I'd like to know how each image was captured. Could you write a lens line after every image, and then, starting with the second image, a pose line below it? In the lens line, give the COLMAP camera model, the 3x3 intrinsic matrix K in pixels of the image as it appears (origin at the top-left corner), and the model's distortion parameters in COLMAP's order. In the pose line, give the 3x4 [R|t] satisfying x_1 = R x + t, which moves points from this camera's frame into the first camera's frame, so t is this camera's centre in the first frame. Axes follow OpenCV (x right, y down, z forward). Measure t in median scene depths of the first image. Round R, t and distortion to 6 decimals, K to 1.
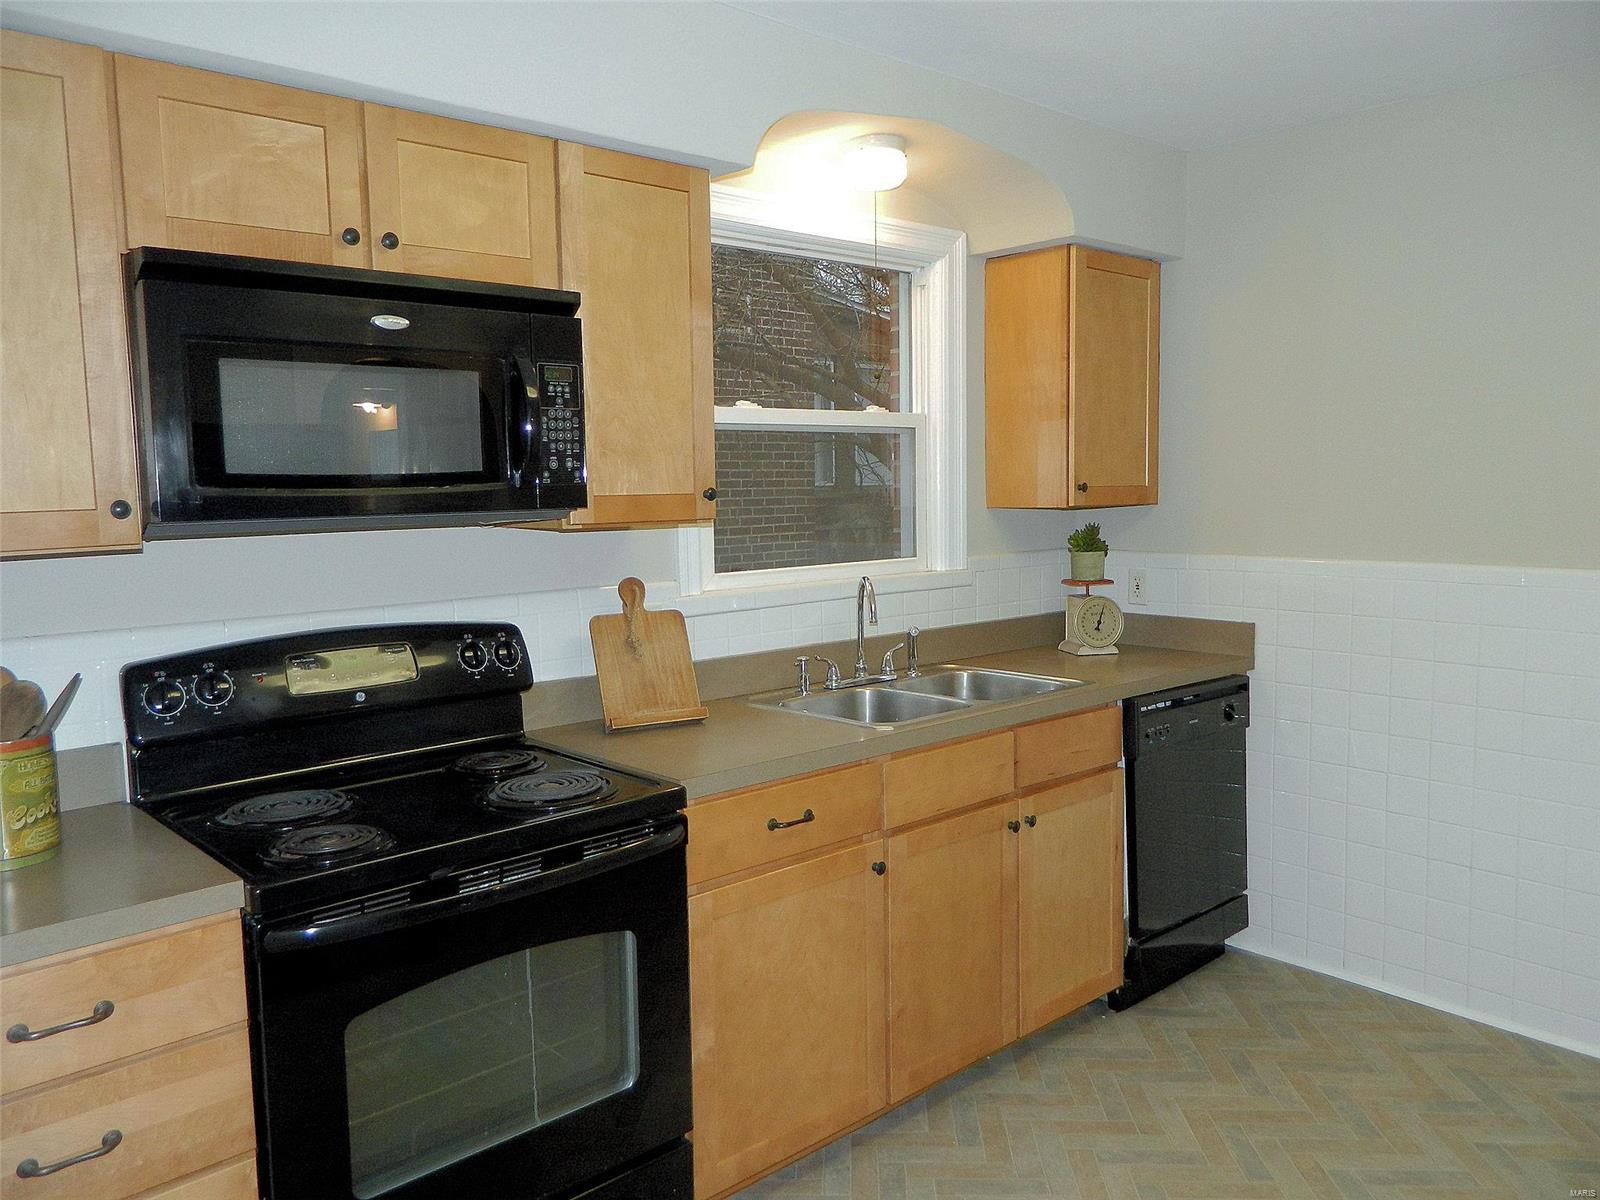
lens RADIAL K [[1187.1, 0, 797.3], [0, 1187.1, 591.0], [0, 0, 1]] dist [0.016987, -0.012690]
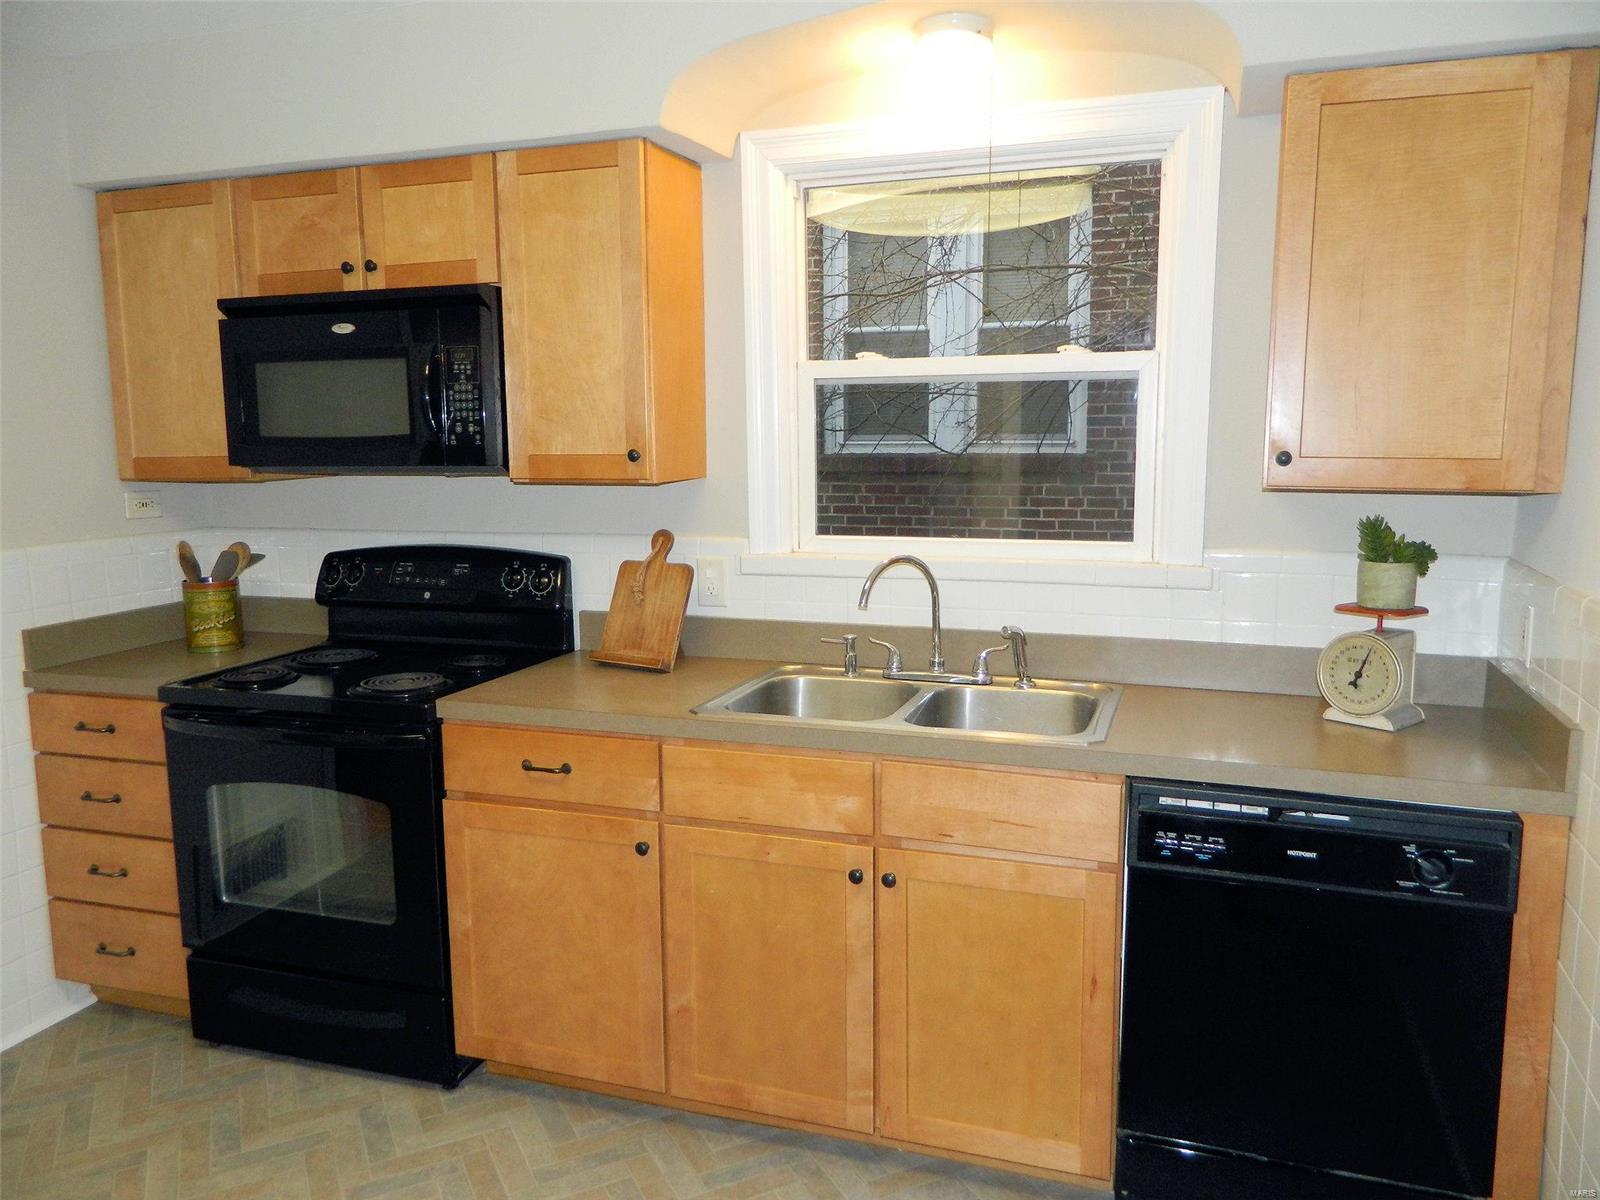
lens RADIAL K [[1187.1, 0, 793.0], [0, 1187.1, 592.9], [0, 0, 1]] dist [0.016987, -0.012690]
pose [[0.481477, 0.136296, -0.865797, 1.038021], [-0.076035, 0.990606, 0.113660, -0.103942], [0.873155, 0.011106, 0.487317, 0.697583]]
